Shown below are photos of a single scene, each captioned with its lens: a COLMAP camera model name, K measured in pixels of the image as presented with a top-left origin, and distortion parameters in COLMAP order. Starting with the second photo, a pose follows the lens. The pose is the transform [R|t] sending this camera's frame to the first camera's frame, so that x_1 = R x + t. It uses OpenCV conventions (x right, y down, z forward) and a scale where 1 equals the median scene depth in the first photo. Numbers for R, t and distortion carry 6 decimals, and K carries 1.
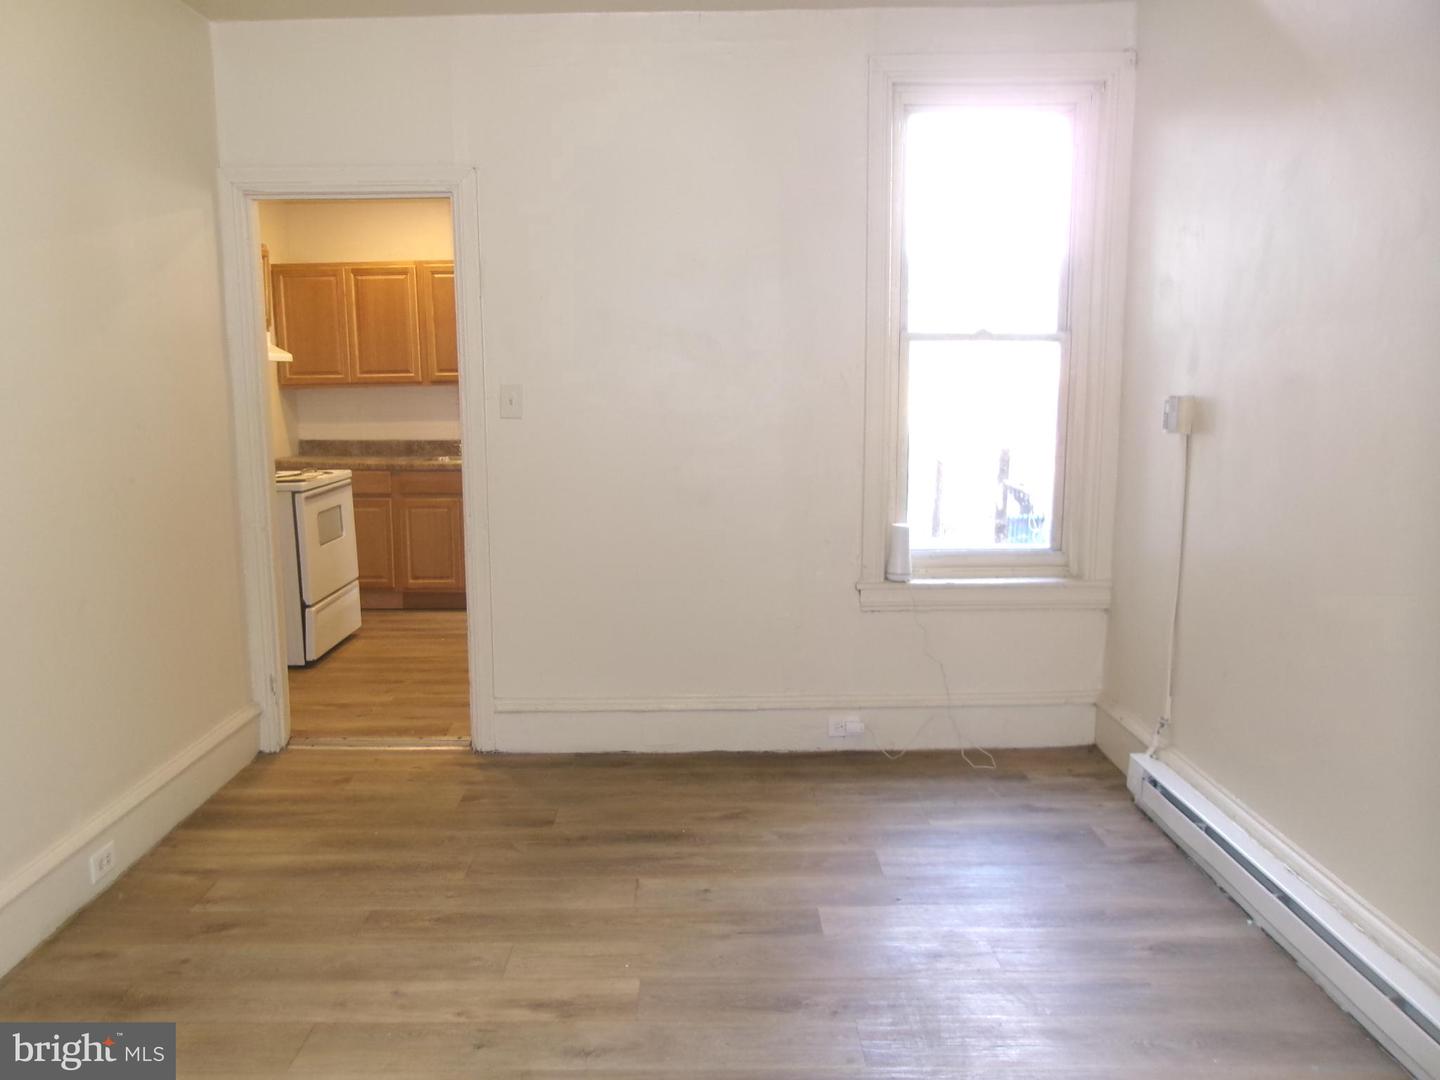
lens RADIAL K [[1105.3, 0, 717.6], [0, 1105.3, 544.0], [0, 0, 1]] dist [-0.032866, 0.025110]
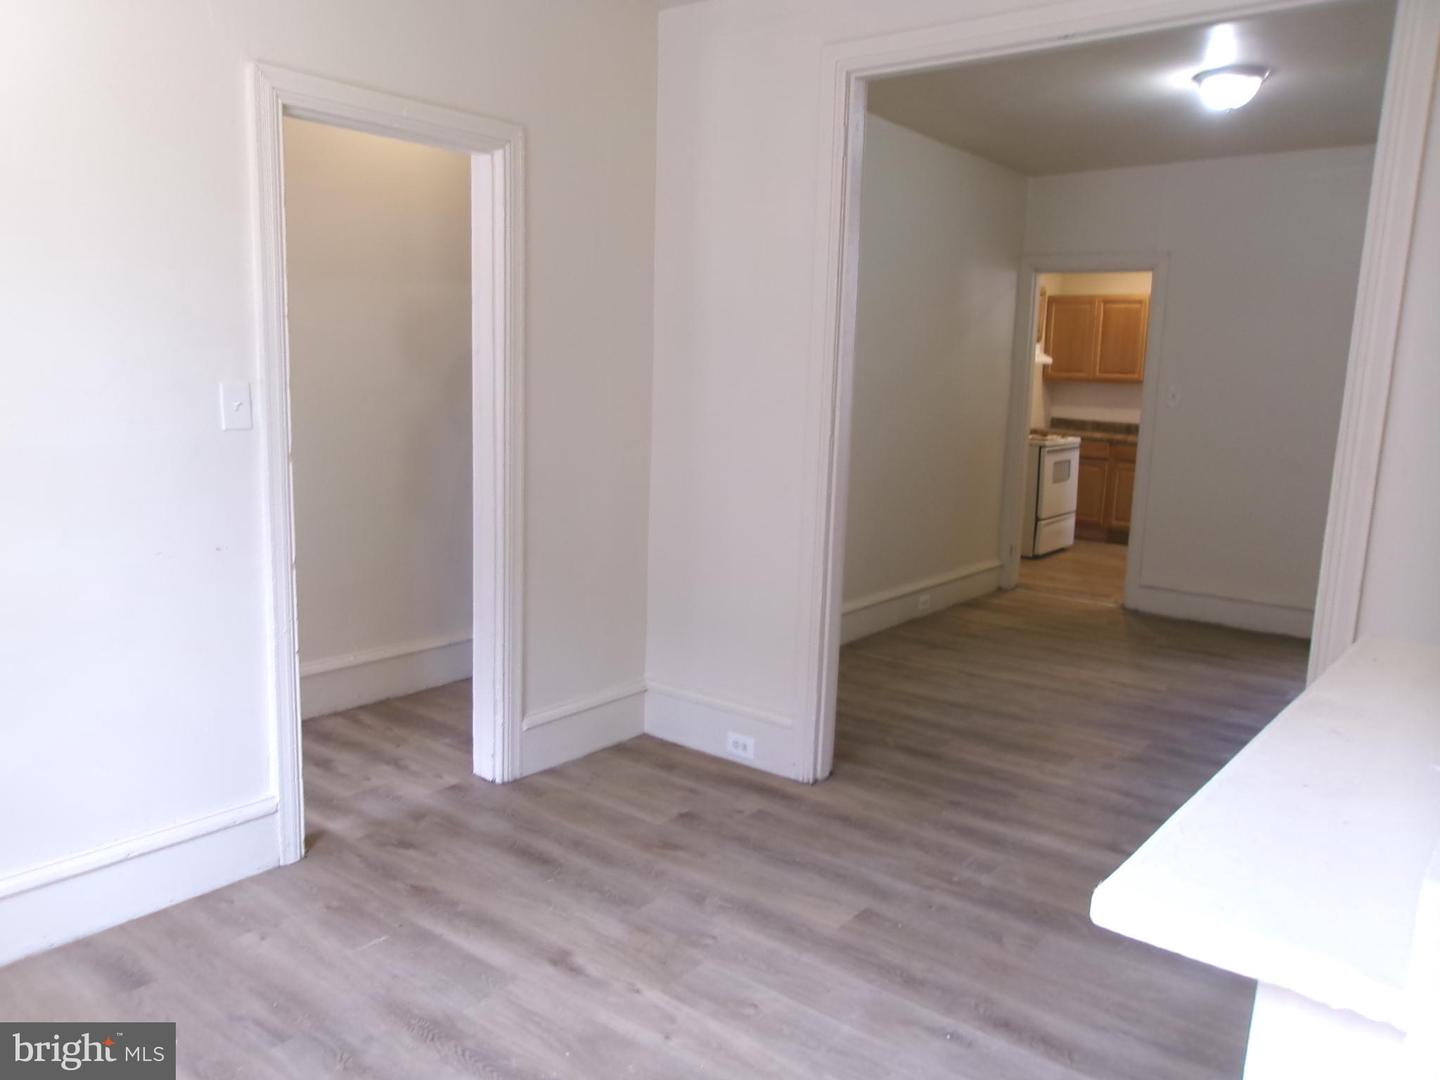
lens RADIAL K [[1105.3, 0, 721.3], [0, 1105.3, 536.5], [0, 0, 1]] dist [-0.032866, 0.025110]
pose [[0.786819, 0.127066, -0.603962, 0.178725], [-0.129859, 0.990755, 0.039267, 0.061925], [0.603367, 0.047534, 0.796046, -0.418474]]
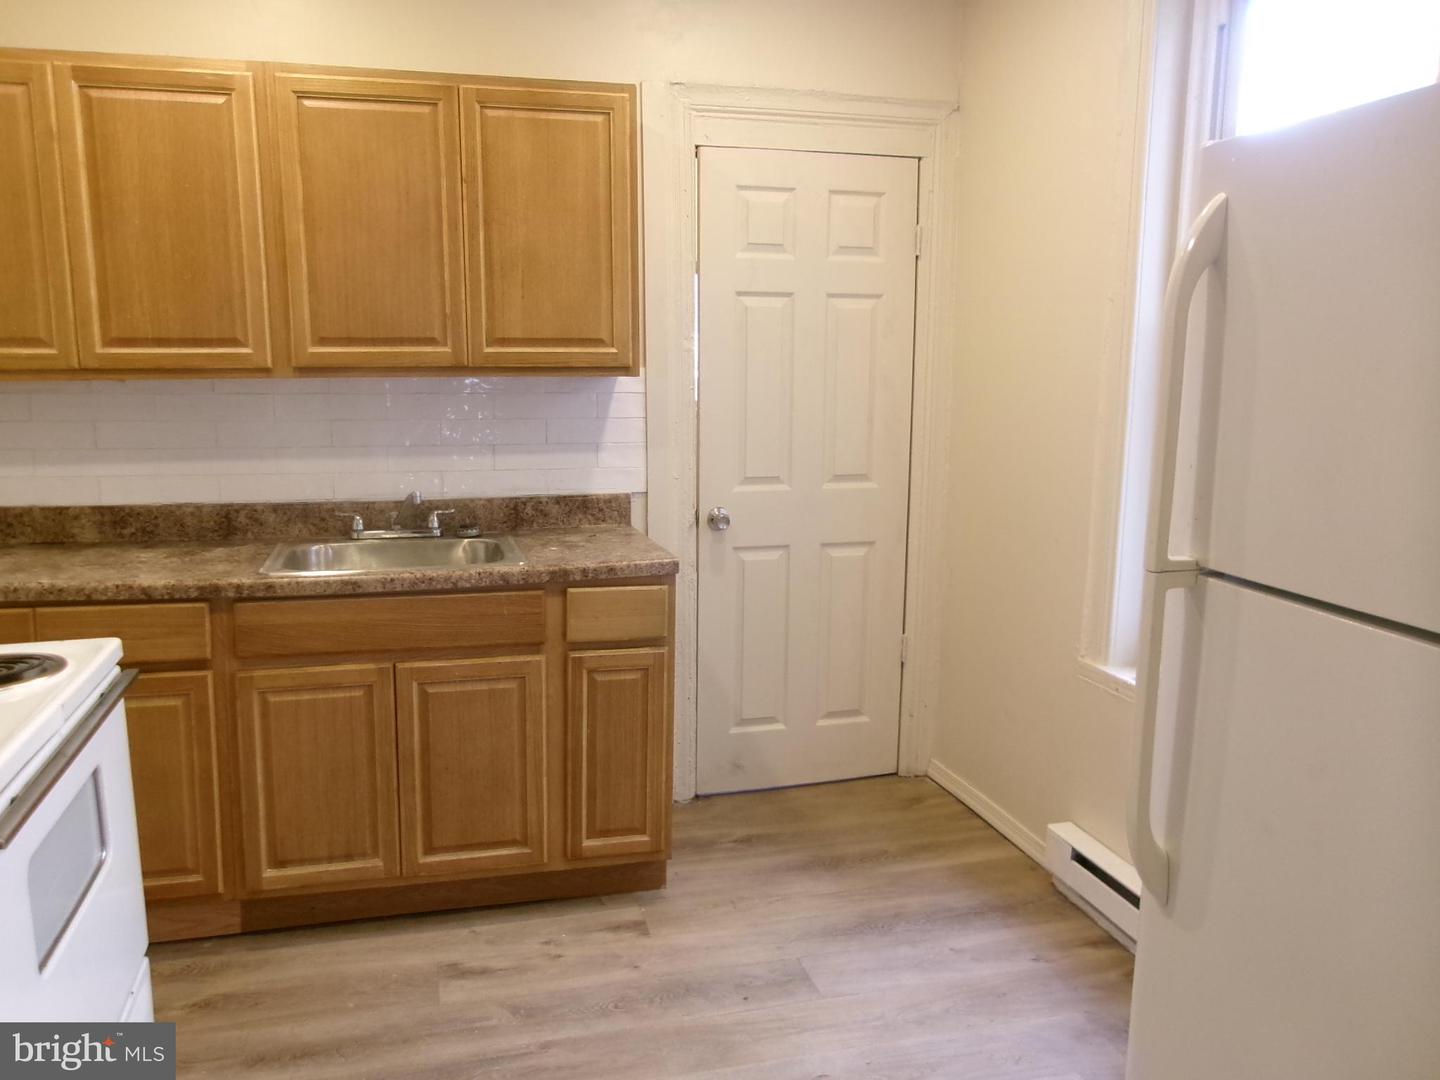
lens RADIAL K [[1105.3, 0, 728.6], [0, 1105.3, 541.5], [0, 0, 1]] dist [-0.032866, 0.025110]
pose [[0.964770, -0.028696, 0.261526, -0.220501], [0.027759, 0.999588, 0.007275, -0.084158], [-0.261627, 0.000241, 0.965169, 0.583009]]
